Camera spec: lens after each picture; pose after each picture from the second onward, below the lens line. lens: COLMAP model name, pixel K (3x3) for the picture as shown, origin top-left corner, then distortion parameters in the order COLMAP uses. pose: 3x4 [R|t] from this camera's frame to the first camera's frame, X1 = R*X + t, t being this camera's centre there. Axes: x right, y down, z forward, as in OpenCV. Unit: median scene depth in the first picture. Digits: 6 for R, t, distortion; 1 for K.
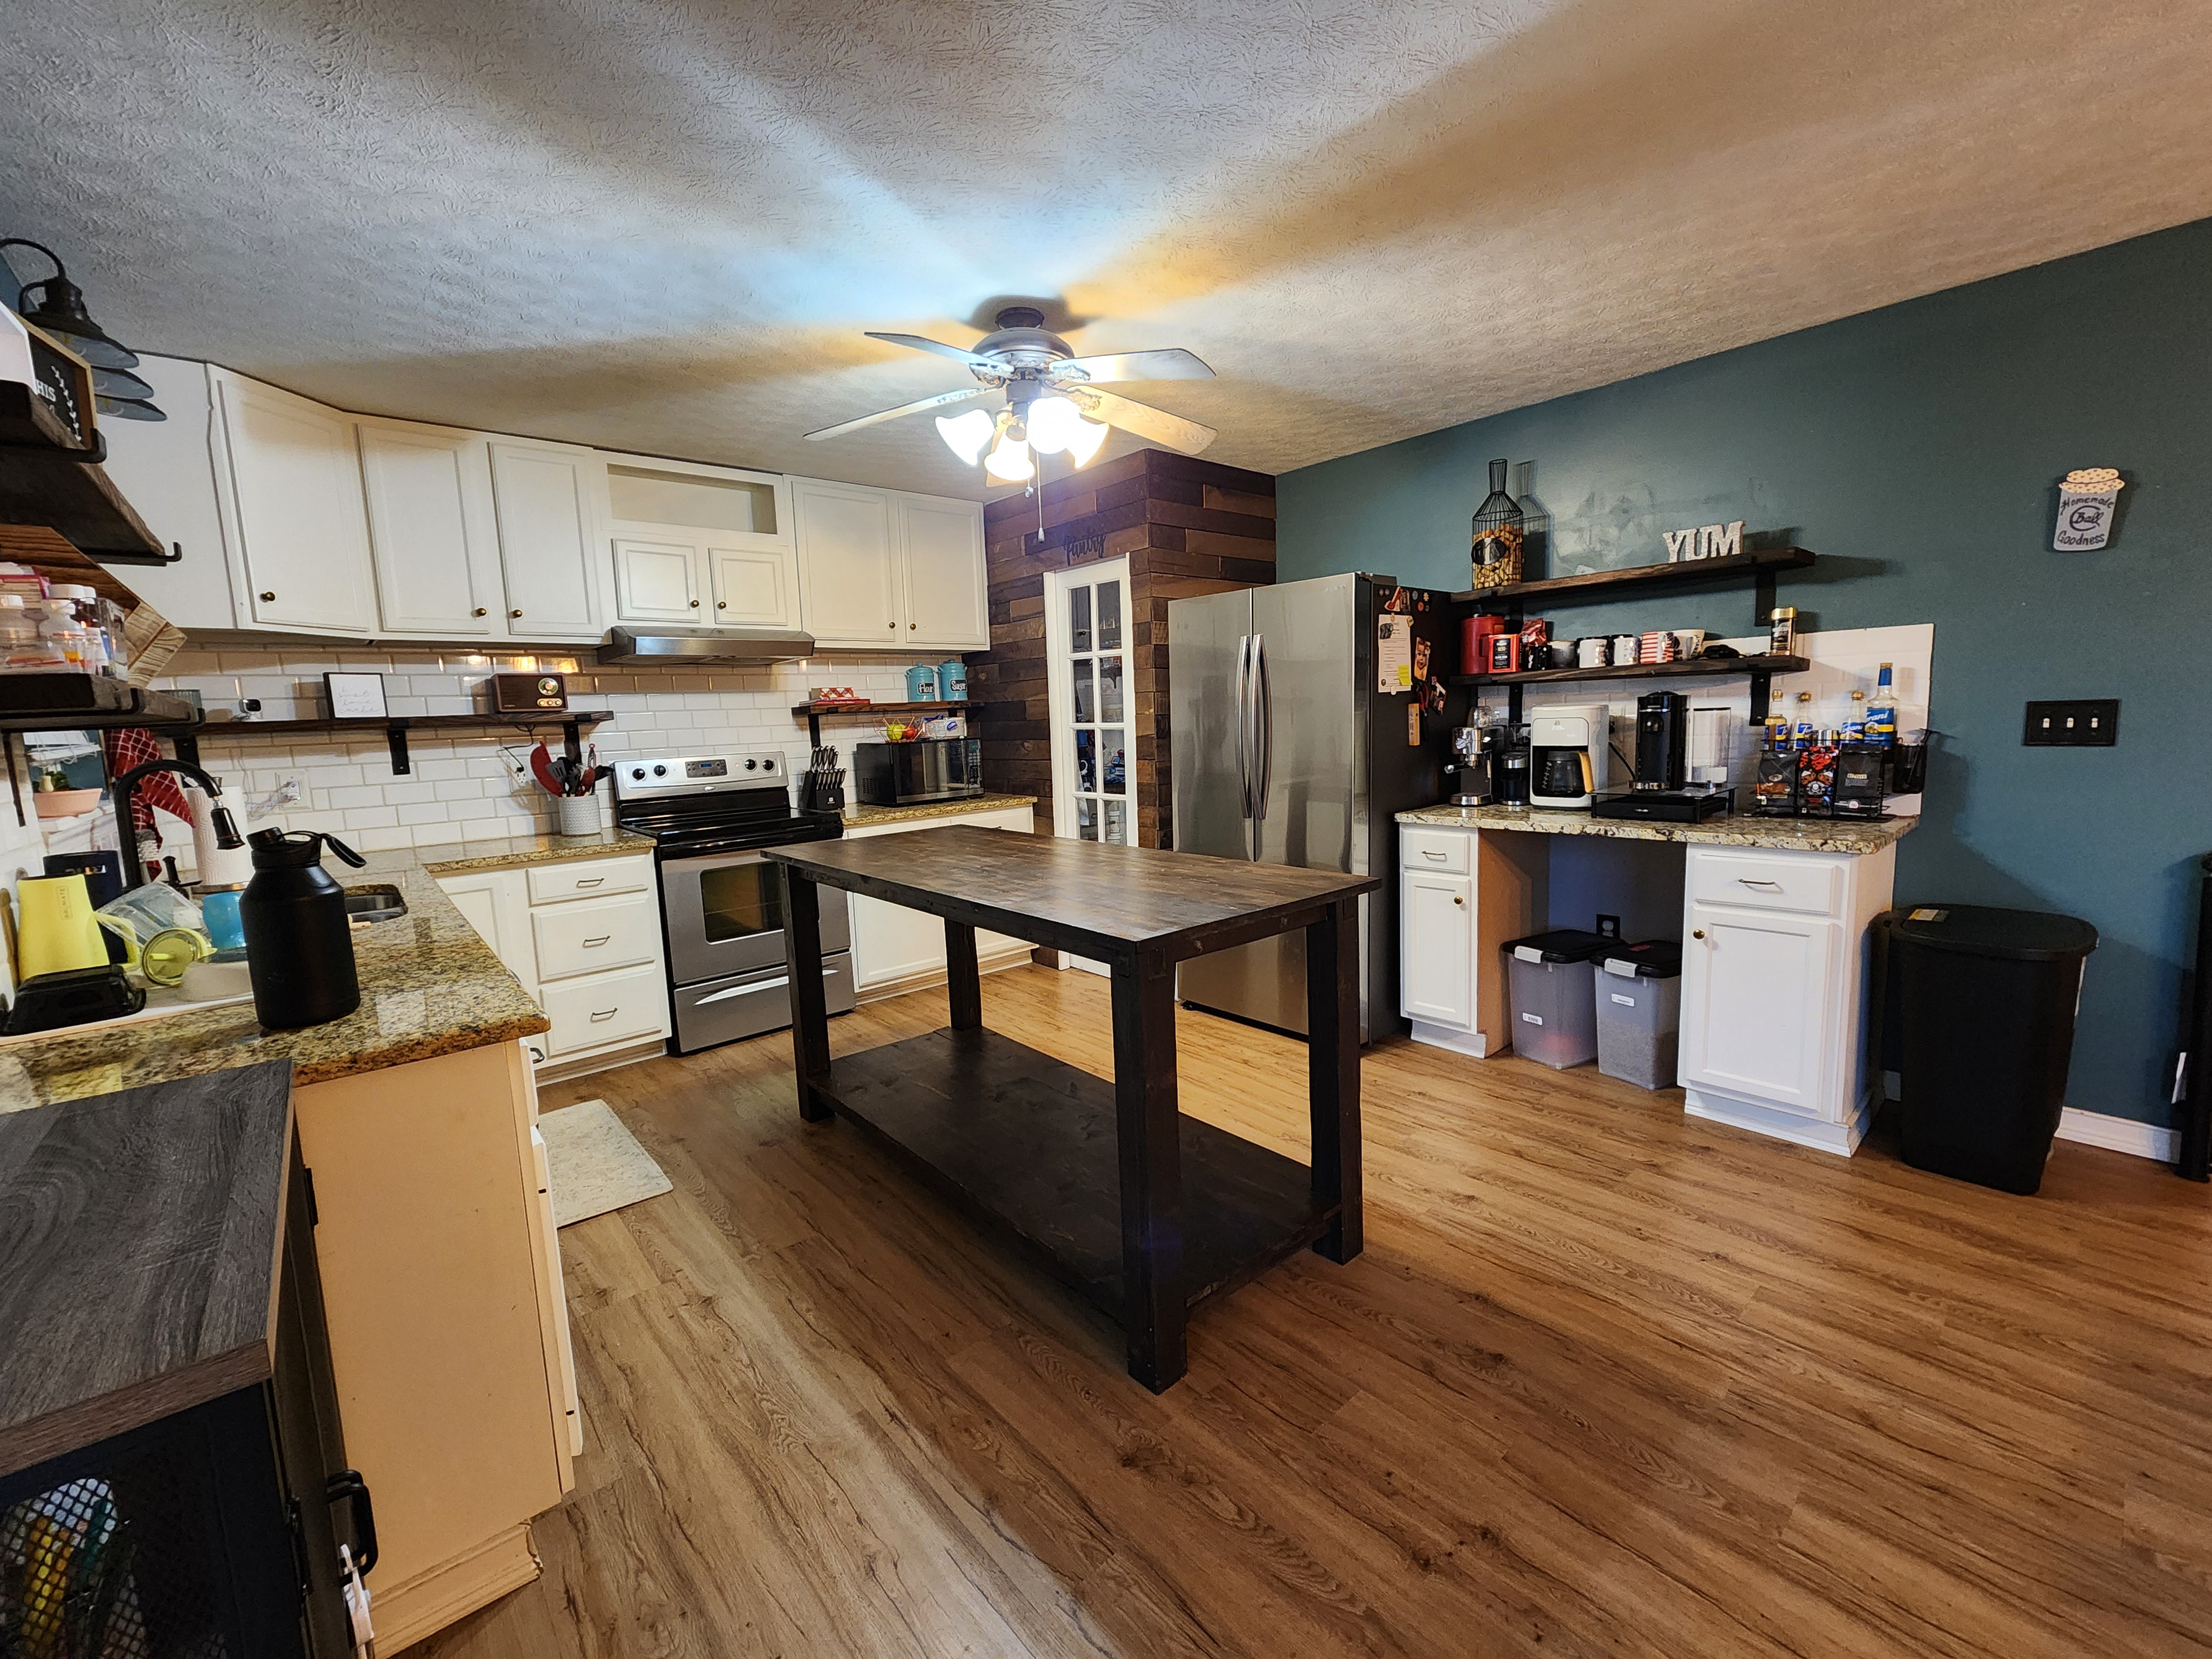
lens RADIAL K [[908.6, 0, 1106.0], [0, 908.6, 829.5], [0, 0, 1]] dist [-0.001405, 0.000143]
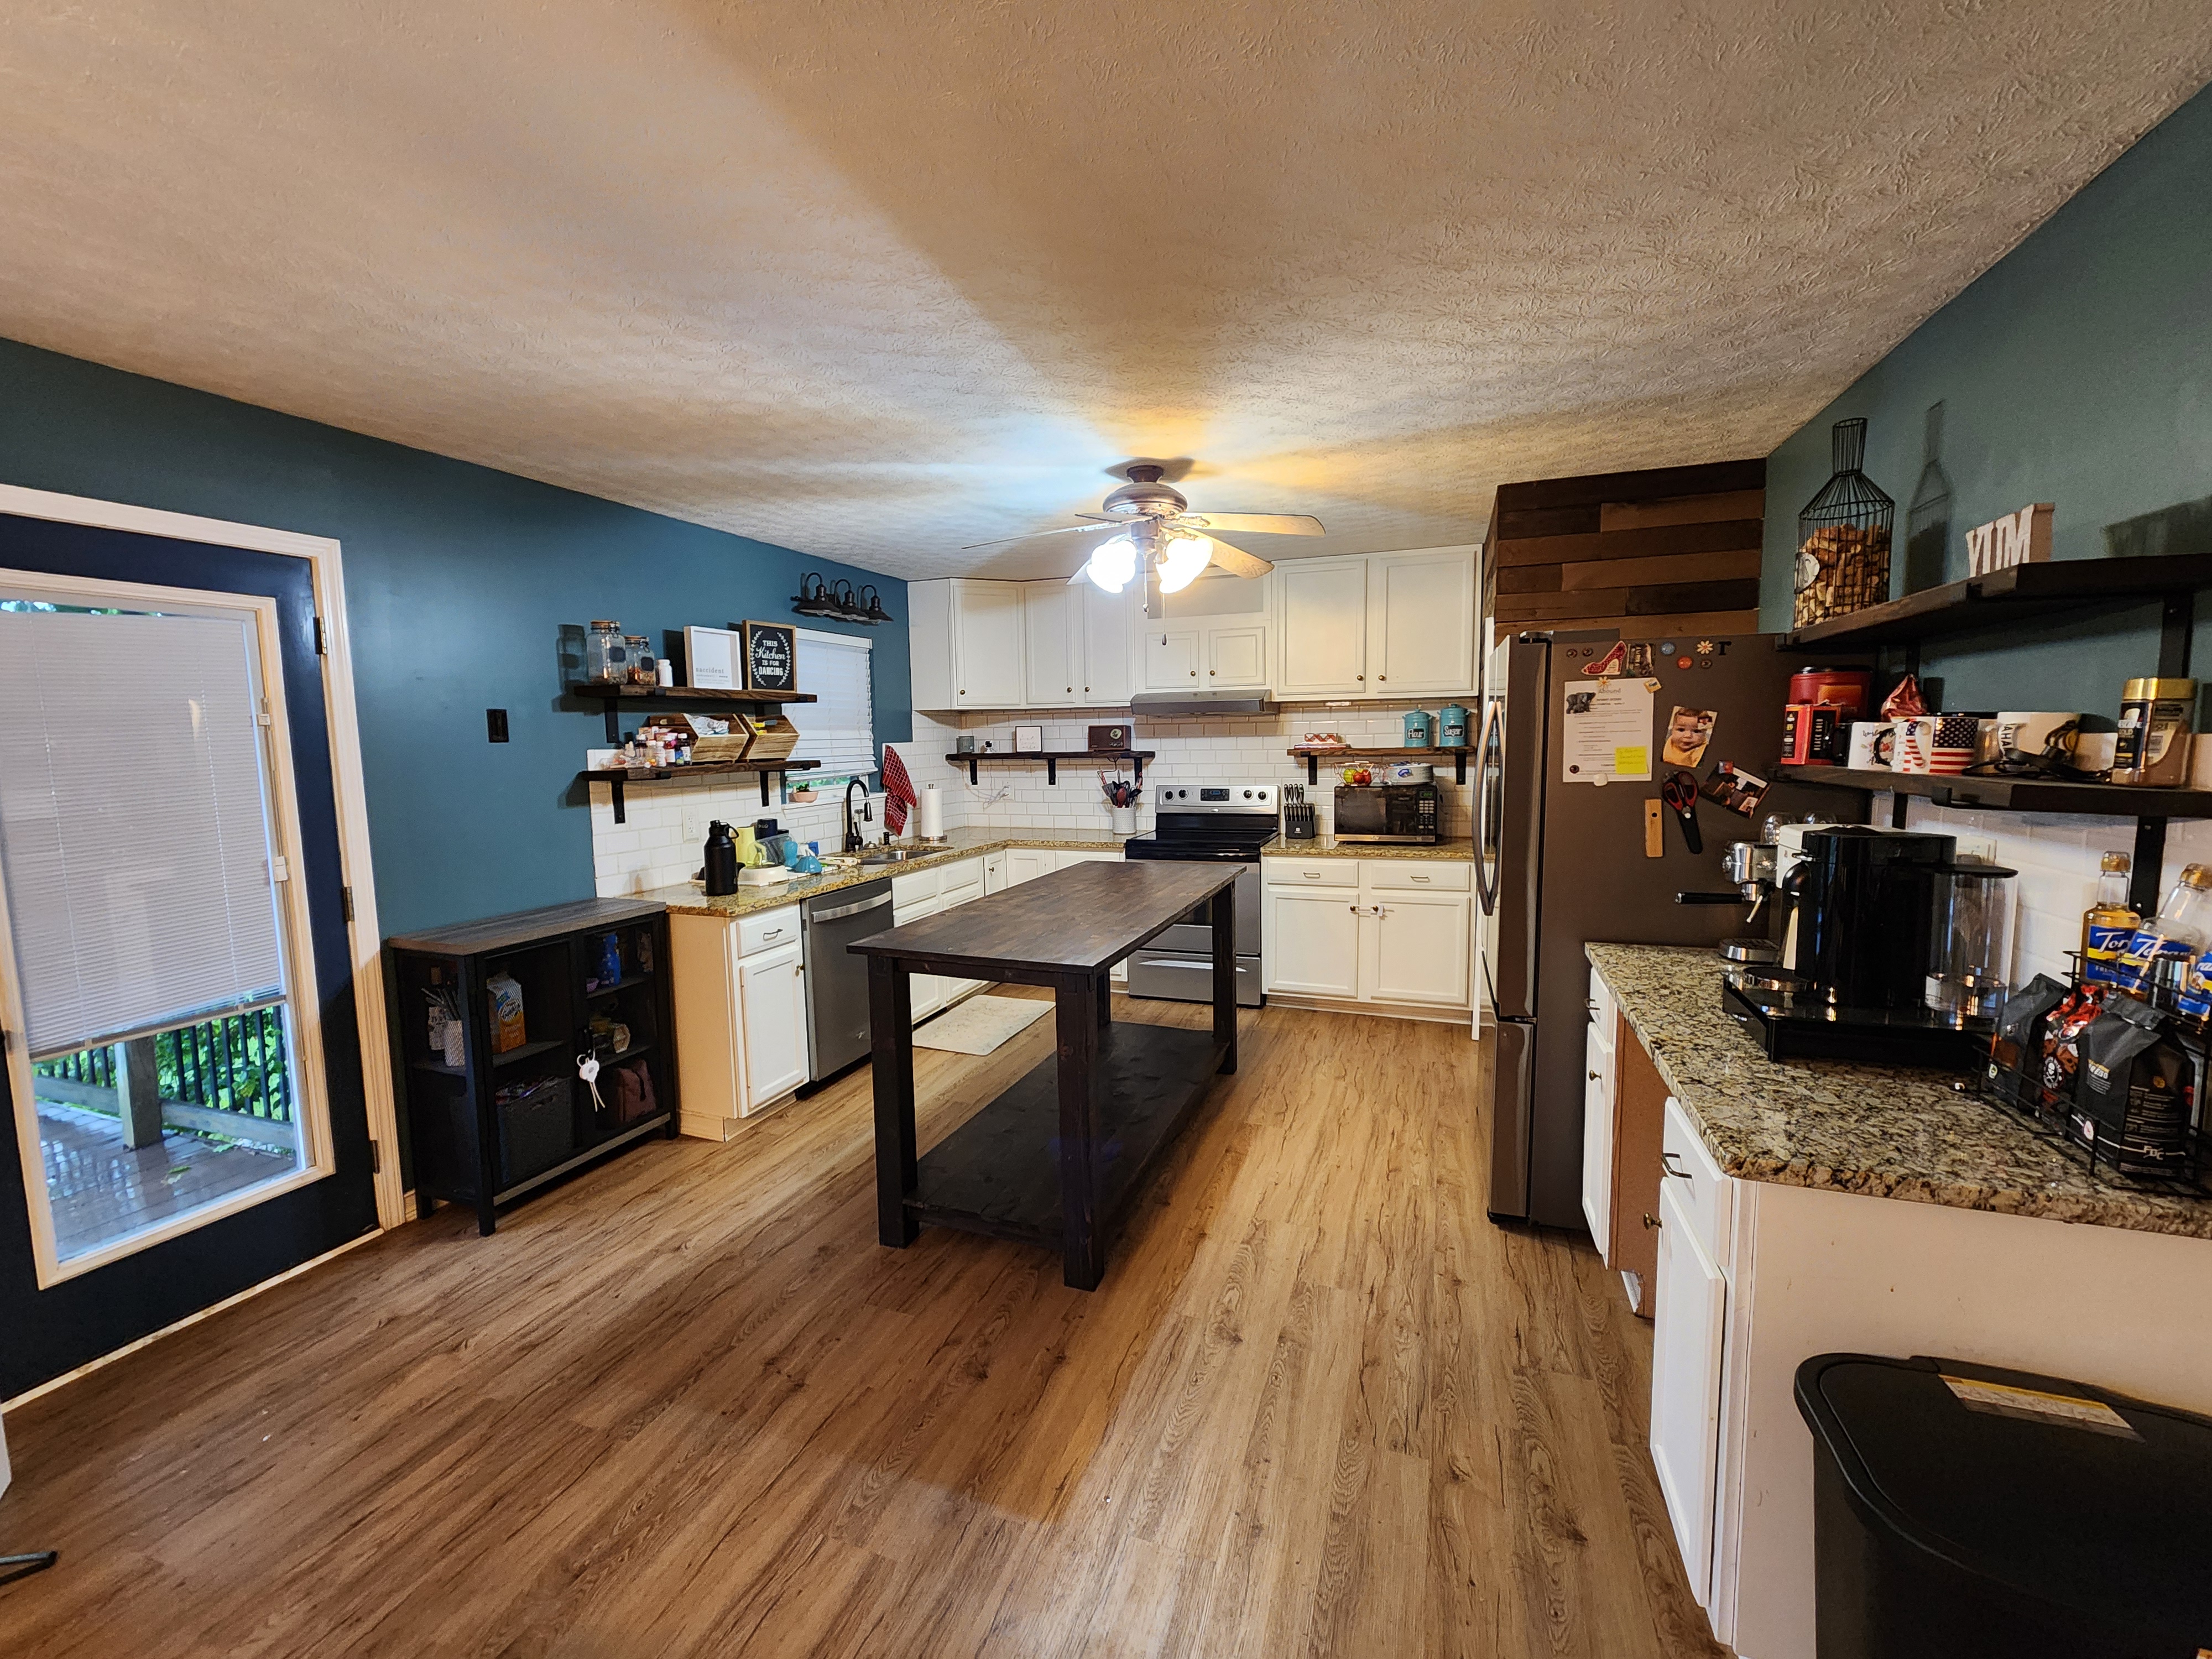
lens RADIAL K [[908.6, 0, 1106.0], [0, 908.6, 829.5], [0, 0, 1]] dist [-0.001405, 0.000143]
pose [[0.476558, 0.122003, -0.870636, 0.760797], [-0.113785, 0.990554, 0.076525, -0.120321], [0.871748, 0.062596, 0.485939, 0.274691]]
